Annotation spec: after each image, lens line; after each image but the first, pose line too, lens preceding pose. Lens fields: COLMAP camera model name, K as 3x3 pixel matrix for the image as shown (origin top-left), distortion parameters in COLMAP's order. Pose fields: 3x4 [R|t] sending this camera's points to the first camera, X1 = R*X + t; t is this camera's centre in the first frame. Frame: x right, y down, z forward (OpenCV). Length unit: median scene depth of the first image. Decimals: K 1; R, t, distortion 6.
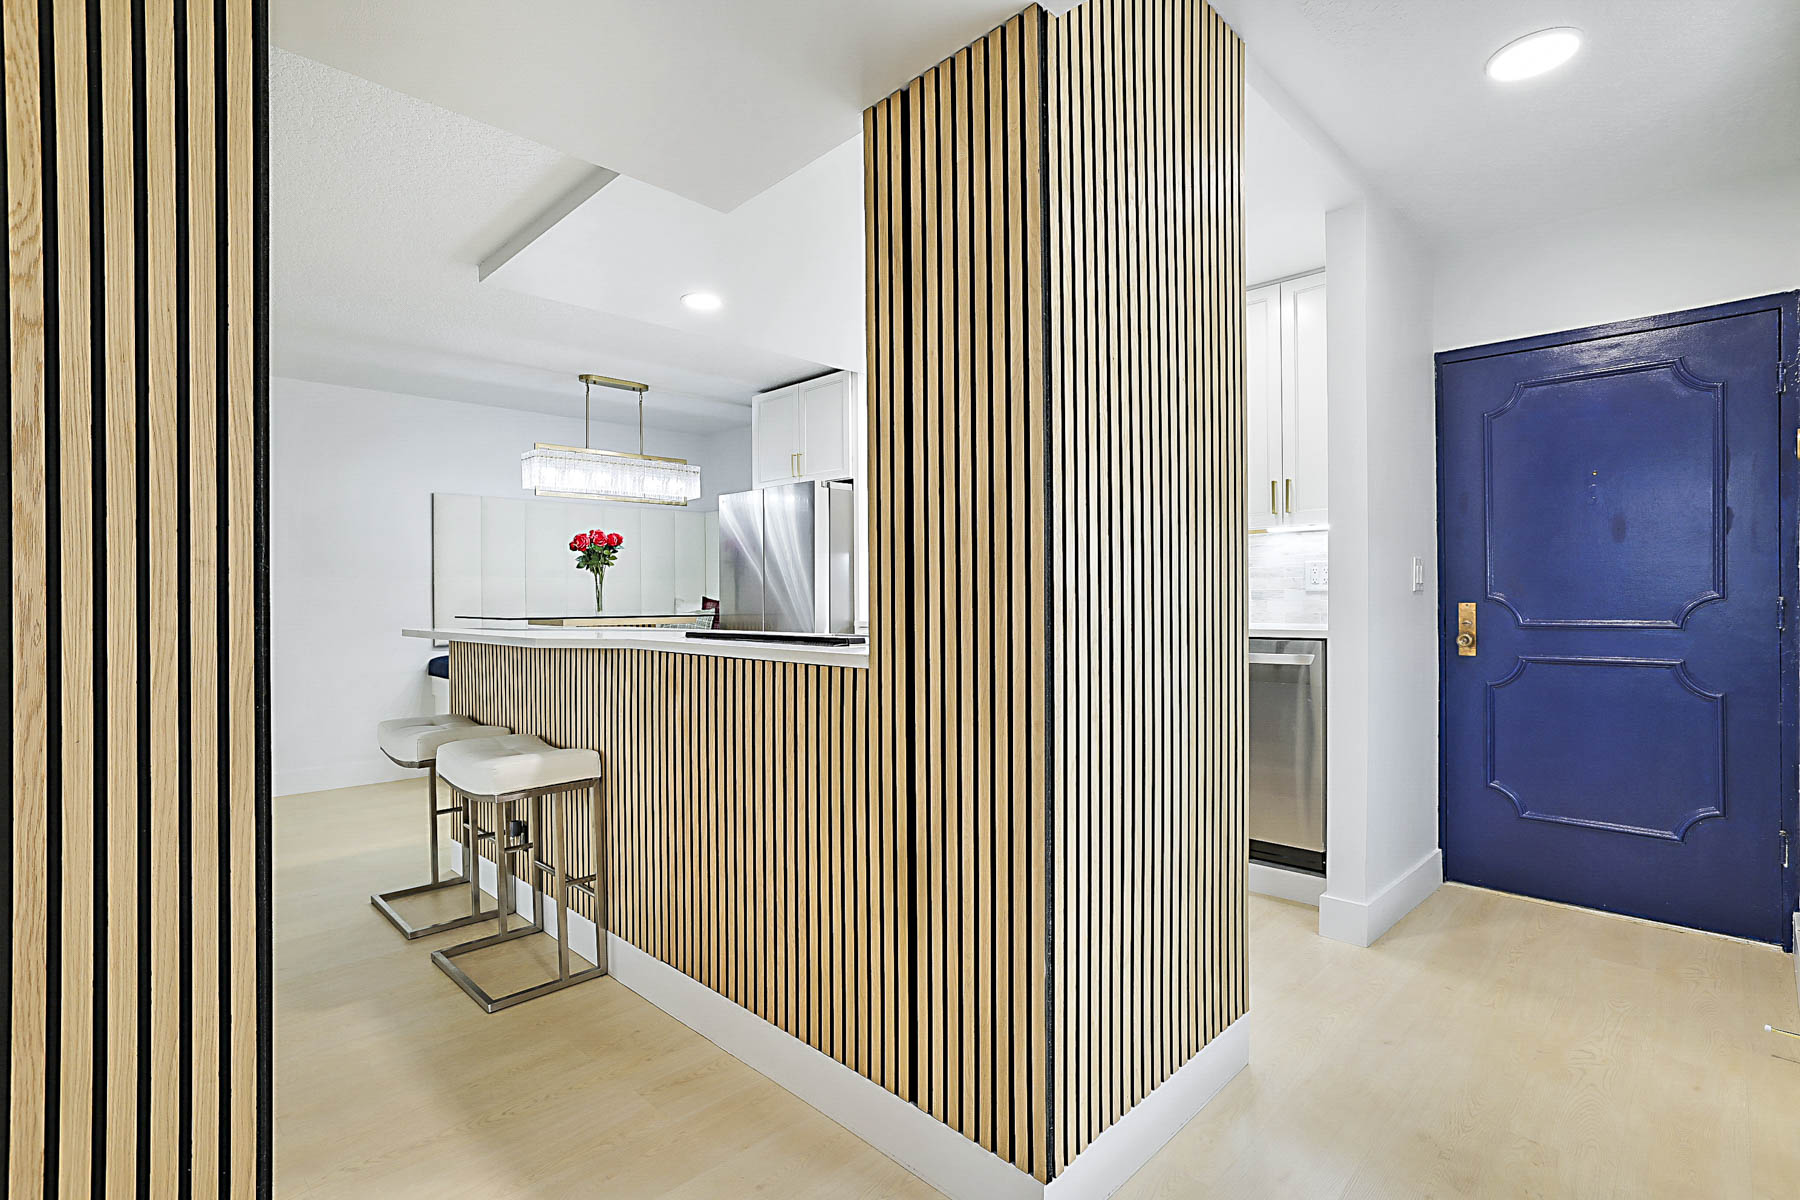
lens RADIAL K [[876.6, 0, 889.0], [0, 876.6, 598.7], [0, 0, 1]] dist [-0.001416, -0.000096]
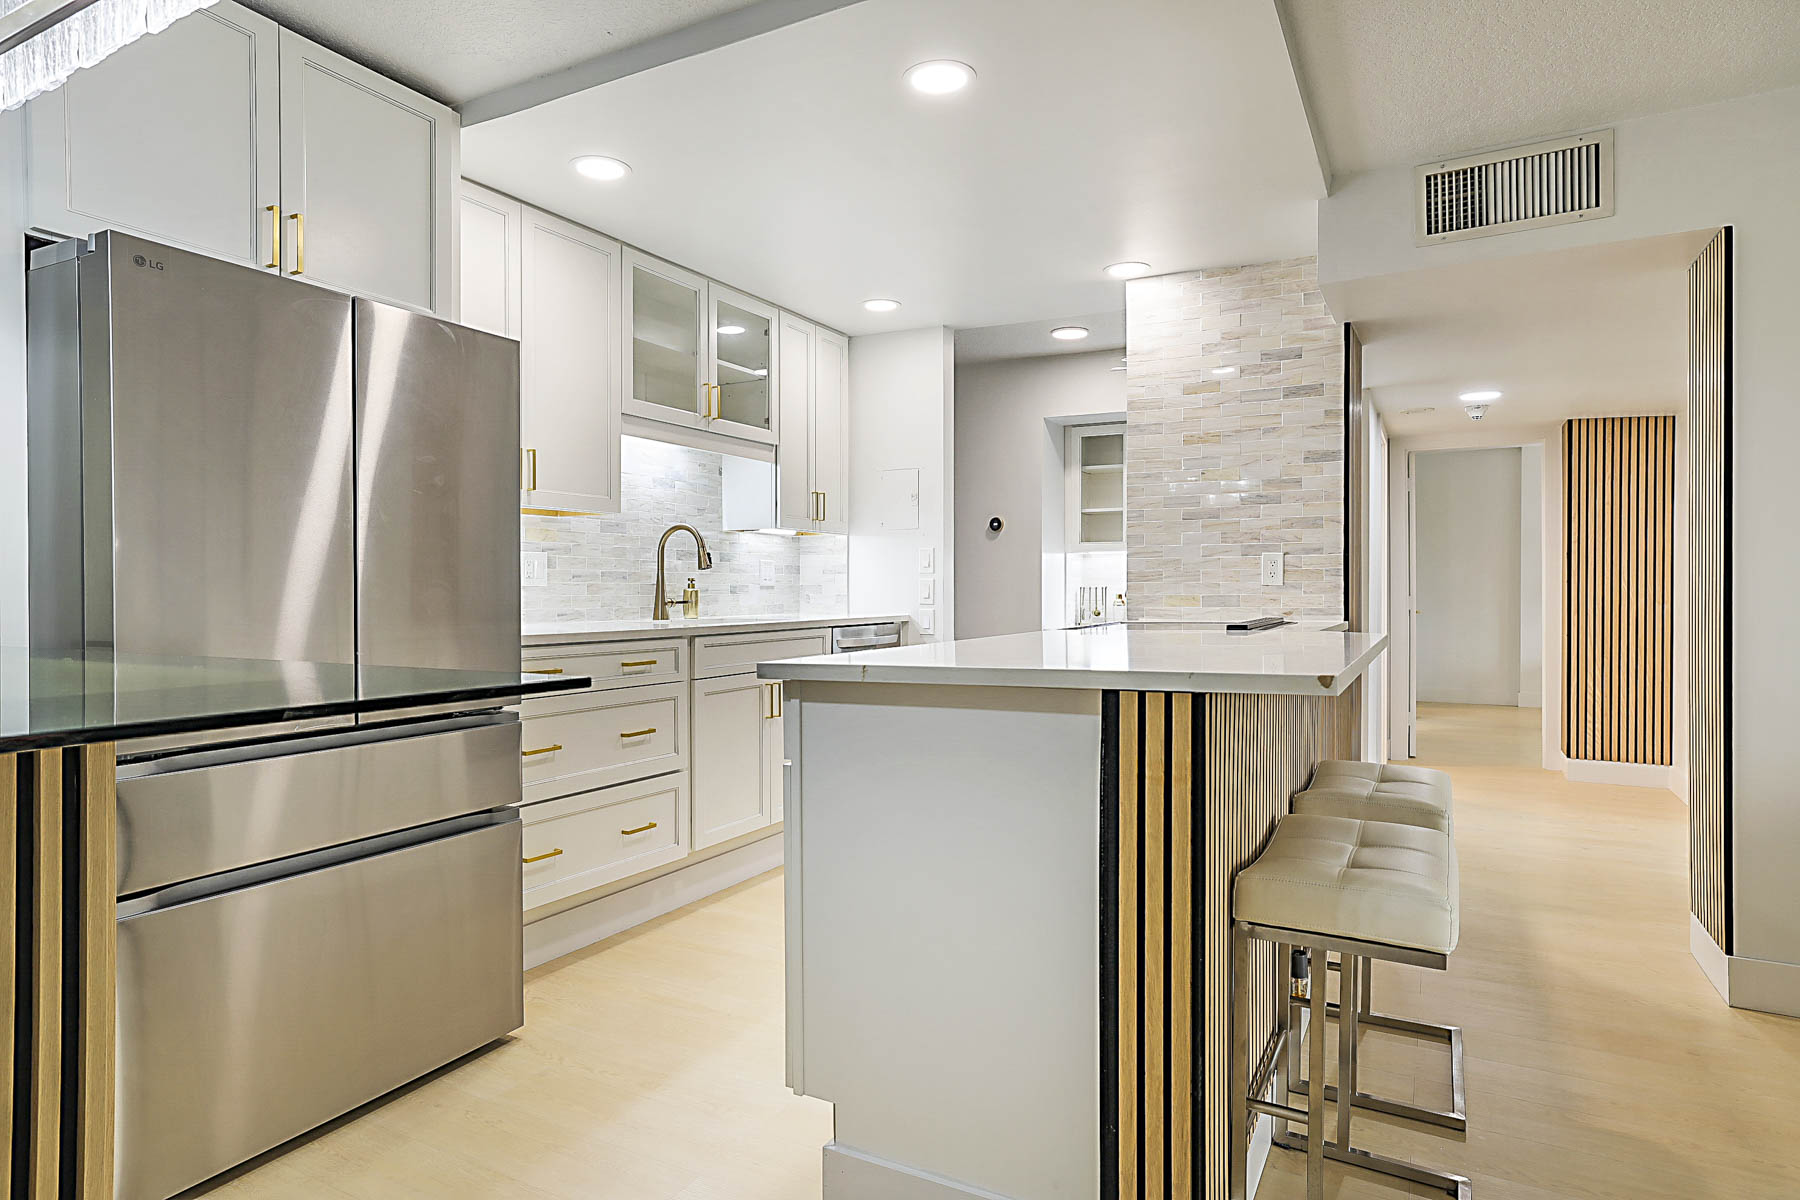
lens RADIAL K [[1016.8, 0, 897.6], [0, 1016.8, 596.9], [0, 0, 1]] dist [-0.030759, 0.028514]
pose [[-0.310664, 0.000069, 0.950520, -0.588971], [0.004332, 0.999990, 0.001343, 0.002924], [-0.950510, 0.004534, -0.310662, 0.863706]]
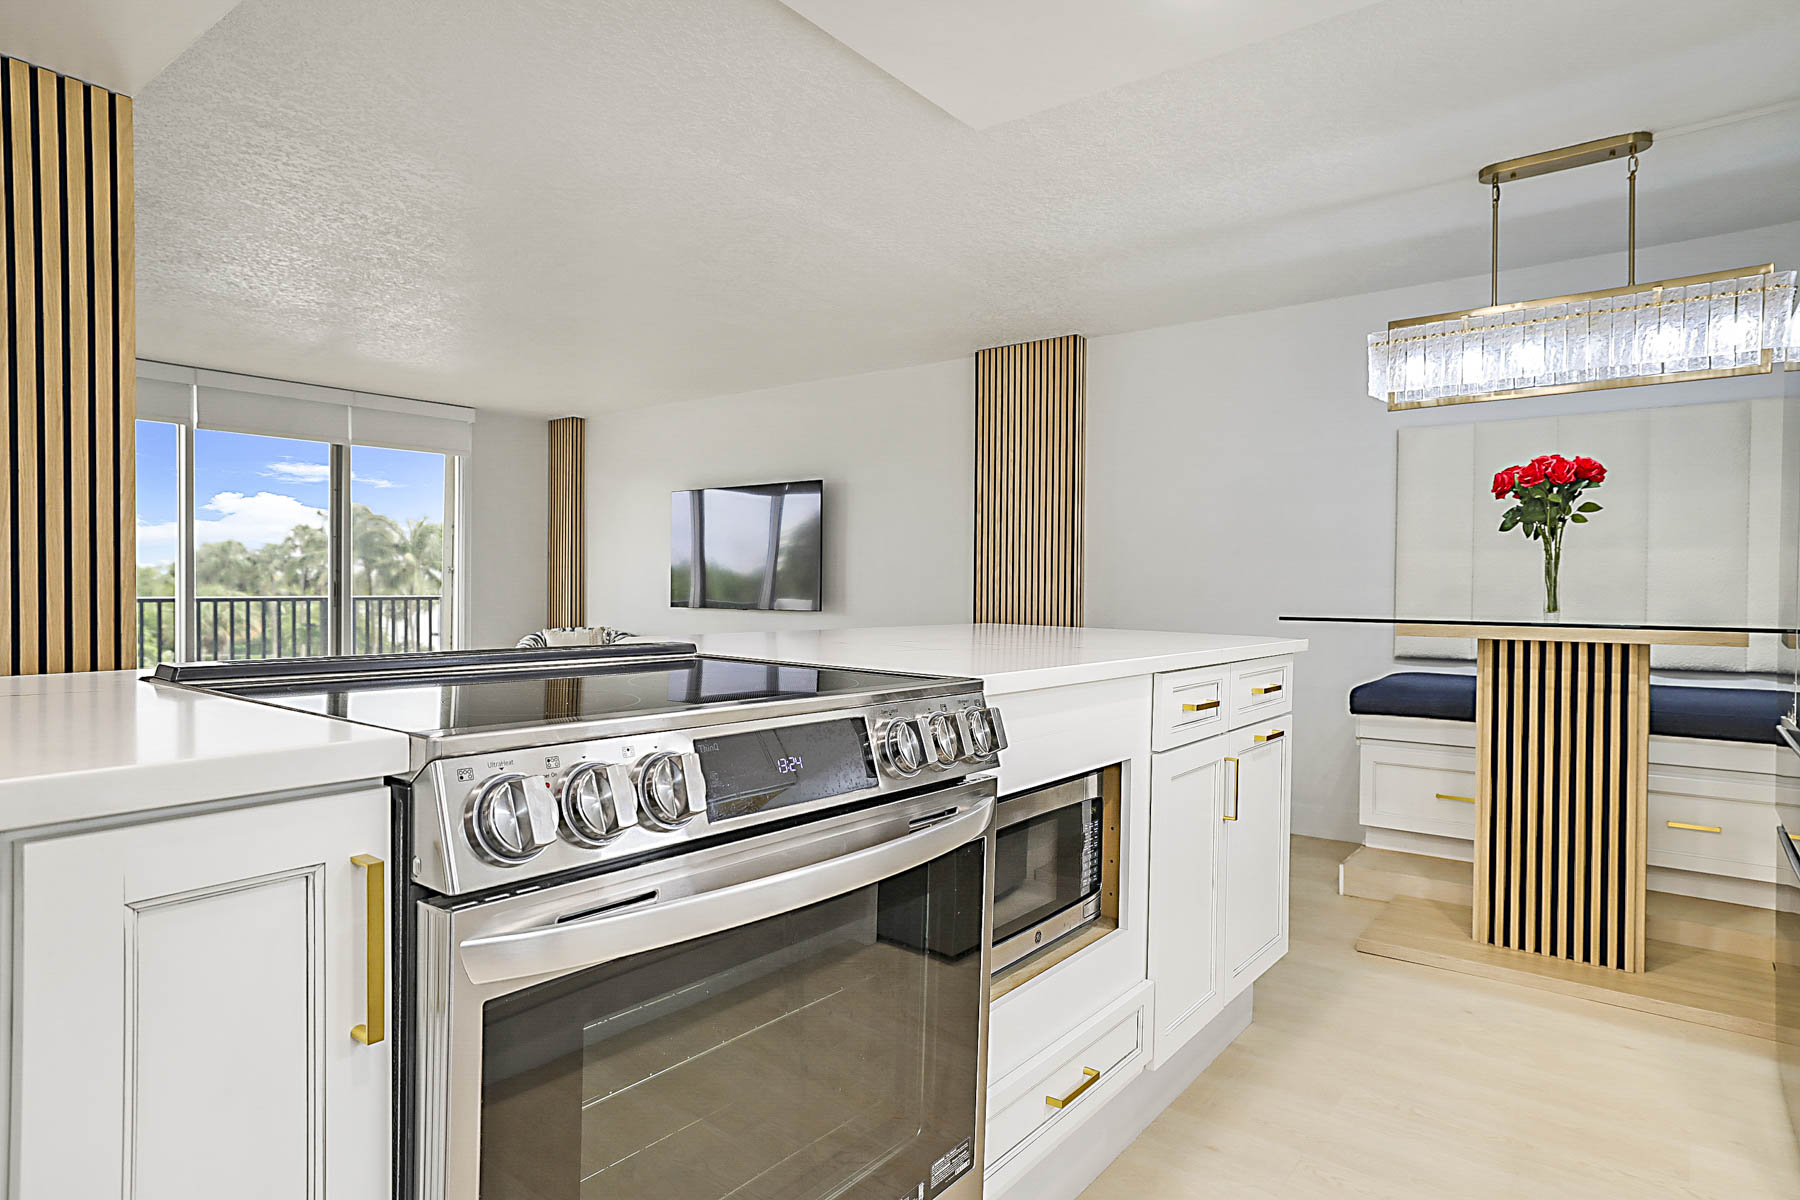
lens RADIAL K [[1016.8, 0, 897.6], [0, 1016.8, 596.9], [0, 0, 1]] dist [-0.030759, 0.028514]
pose [[0.144042, 0.015644, -0.989448, 0.207057], [-0.008776, 0.999856, 0.014531, 0.000067], [0.989533, 0.006590, 0.144158, 0.535996]]
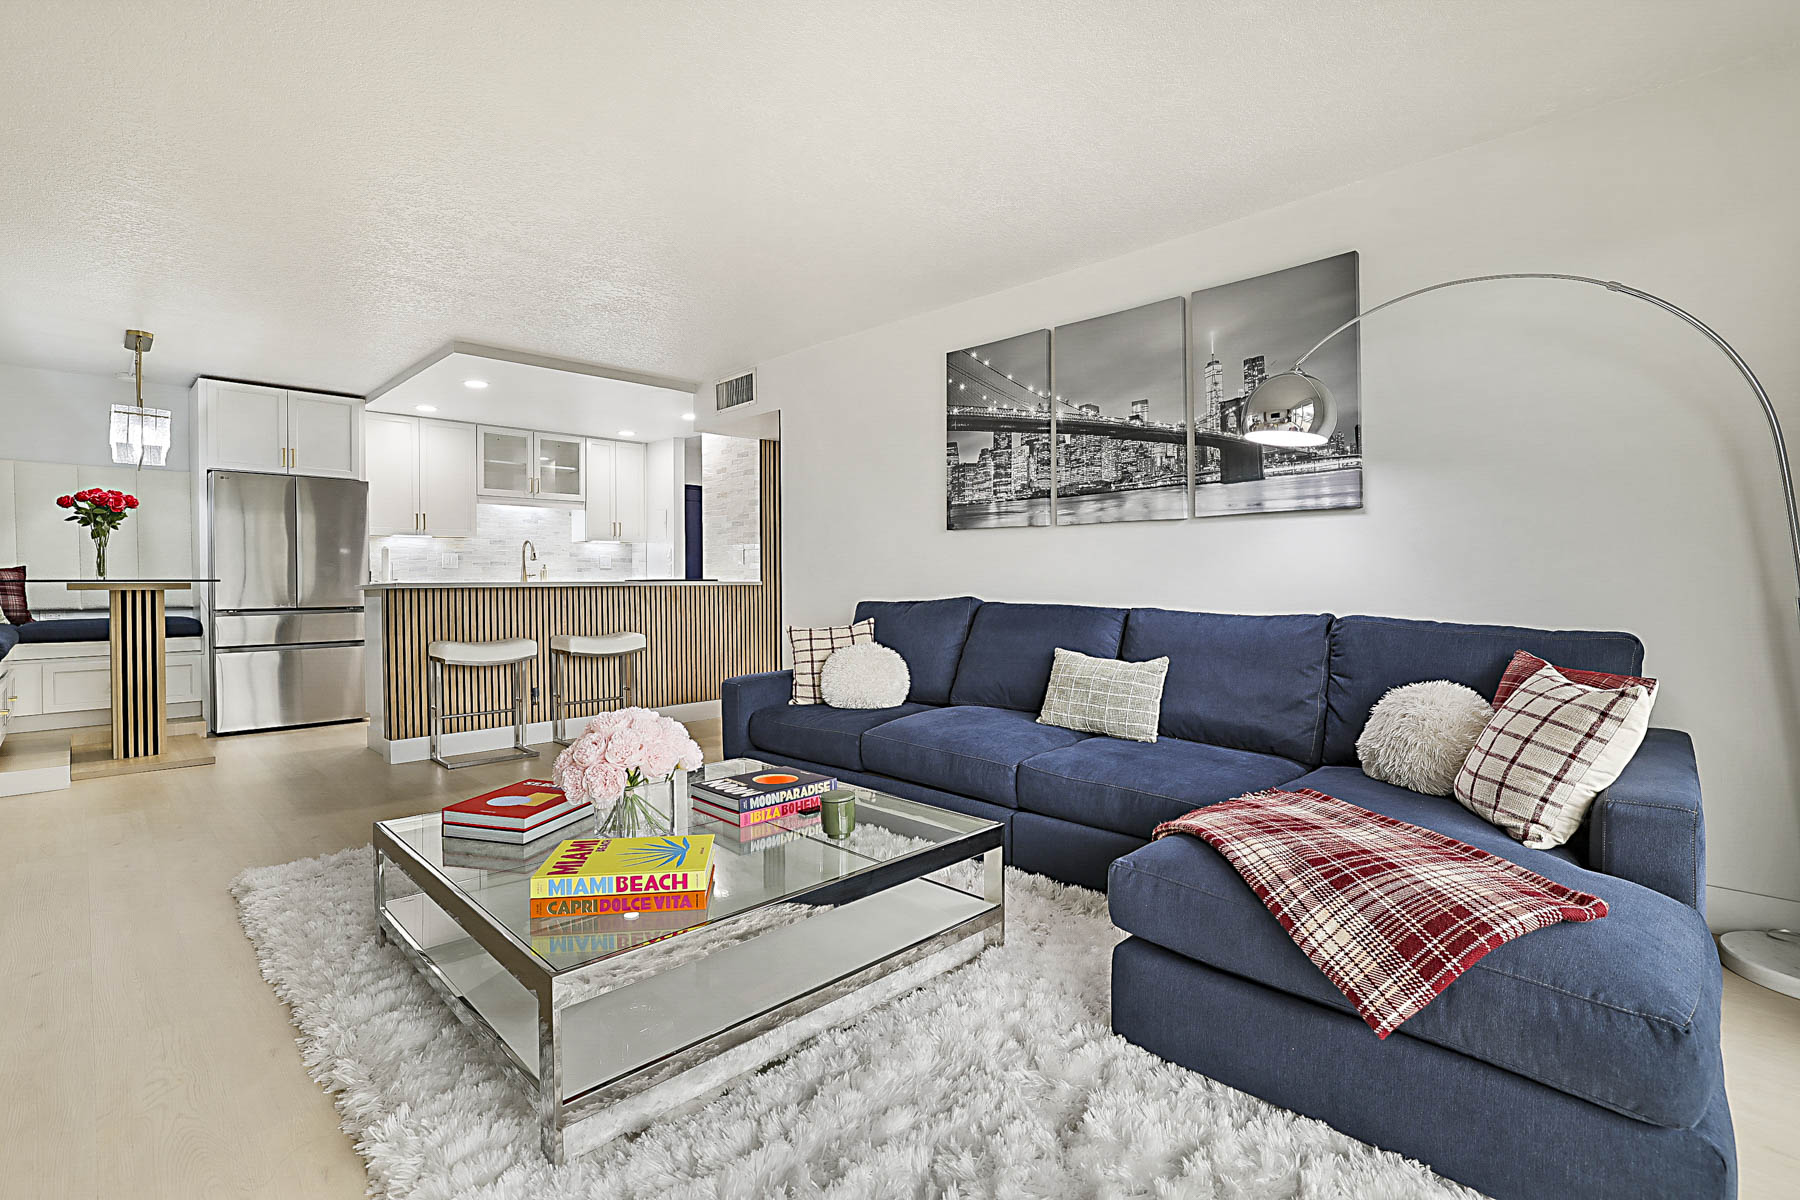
lens RADIAL K [[834.4, 0, 894.7], [0, 834.4, 595.2], [0, 0, 1]] dist [-0.048251, 0.029851]
pose [[-0.027242, -0.009443, 0.999584, -1.233874], [0.004817, 0.999943, 0.009578, 0.030847], [-0.999617, 0.005076, -0.027195, 0.186973]]
